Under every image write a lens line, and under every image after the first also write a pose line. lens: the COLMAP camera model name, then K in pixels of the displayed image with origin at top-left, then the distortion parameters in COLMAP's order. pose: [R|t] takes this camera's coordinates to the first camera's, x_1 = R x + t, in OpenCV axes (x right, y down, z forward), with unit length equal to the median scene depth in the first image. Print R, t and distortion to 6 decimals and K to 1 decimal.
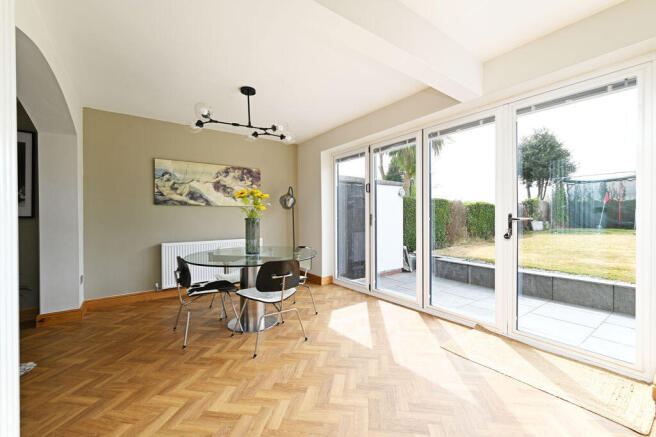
lens RADIAL K [[265.5, 0, 330.9], [0, 265.5, 217.0], [0, 0, 1]] dist [0.001408, 0.000153]
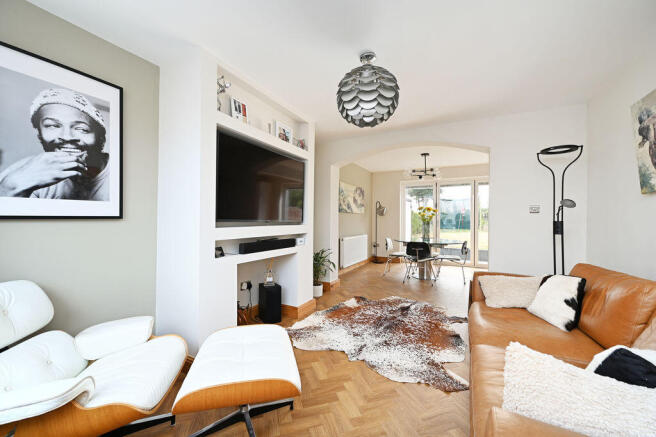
lens RADIAL K [[257.5, 0, 329.9], [0, 257.5, 220.1], [0, 0, 1]] dist [0.004211, -0.000689]
pose [[0.897911, 0.010111, 0.440060, -1.295491], [-0.008902, 0.999949, -0.004811, 0.006848], [-0.440086, 0.000402, 0.897955, -0.272773]]
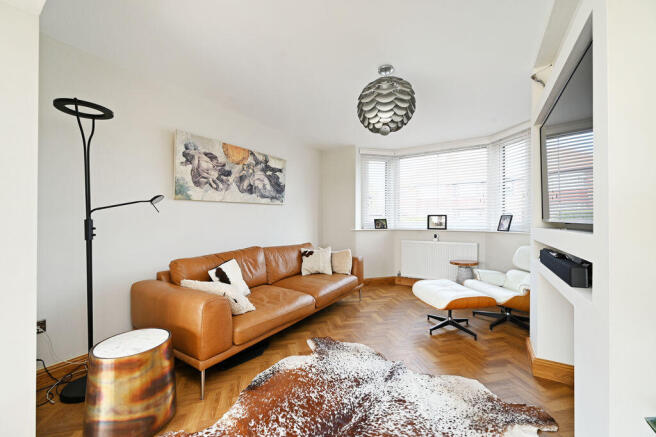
lens RADIAL K [[257.5, 0, 329.2], [0, 257.5, 219.5], [0, 0, 1]] dist [0.004211, -0.000689]
pose [[-0.927496, 0.007515, -0.373758, -0.654292], [0.006650, 0.999971, 0.003605, 0.002148], [0.373774, 0.000859, -0.927519, 0.673341]]
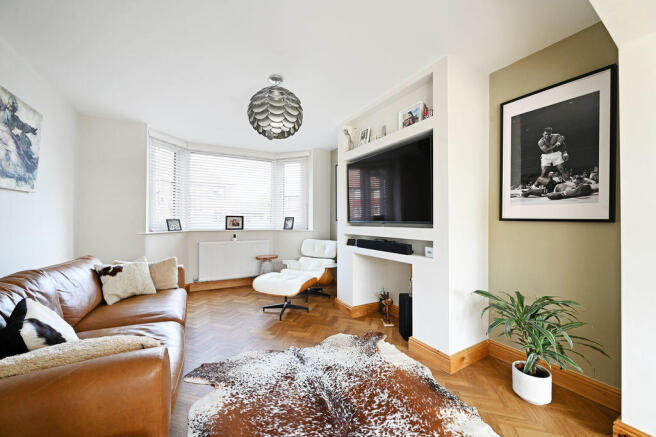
lens RADIAL K [[257.5, 0, 325.7], [0, 257.5, 219.3], [0, 0, 1]] dist [0.004211, -0.000689]
pose [[-0.143730, 0.001253, -0.989616, -0.395119], [-0.006208, 0.999978, 0.002167, -0.000273], [0.989598, 0.006455, -0.143719, 0.384104]]
